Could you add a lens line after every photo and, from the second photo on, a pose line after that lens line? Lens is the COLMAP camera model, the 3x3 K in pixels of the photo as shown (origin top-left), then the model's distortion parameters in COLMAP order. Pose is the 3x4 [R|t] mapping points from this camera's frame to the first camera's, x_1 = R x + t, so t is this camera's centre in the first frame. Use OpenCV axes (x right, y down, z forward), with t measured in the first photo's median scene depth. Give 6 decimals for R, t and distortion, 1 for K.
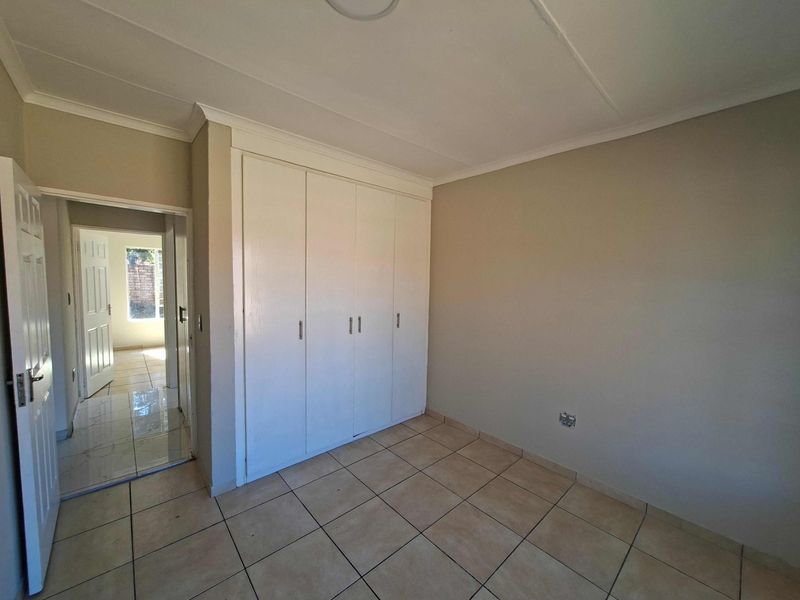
lens RADIAL K [[317.0, 0, 400.7], [0, 317.0, 301.8], [0, 0, 1]] dist [0.004465, 0.001084]
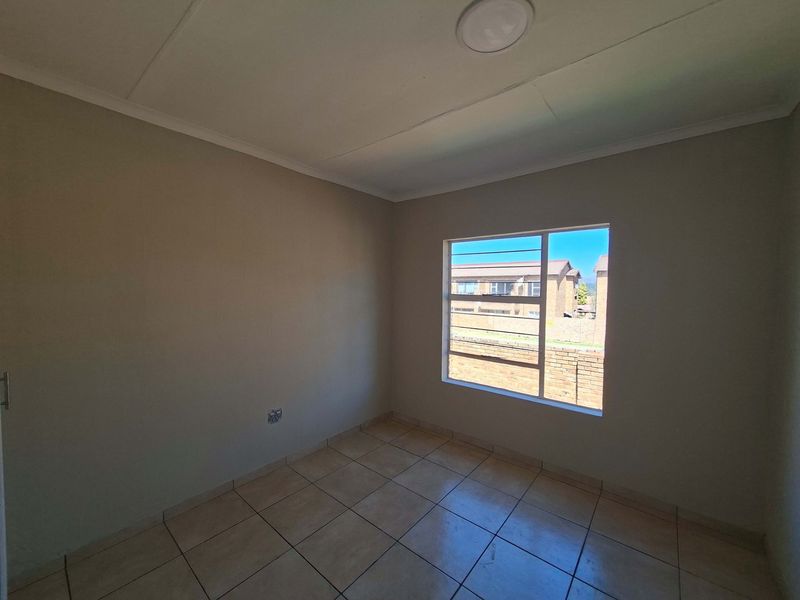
lens RADIAL K [[317.0, 0, 400.3], [0, 317.0, 300.2], [0, 0, 1]] dist [0.004465, 0.001084]
pose [[-0.138170, -0.057299, 0.988750, -0.627744], [0.059375, 0.996050, 0.066019, -0.068570], [-0.988627, 0.067828, -0.134222, 0.776015]]
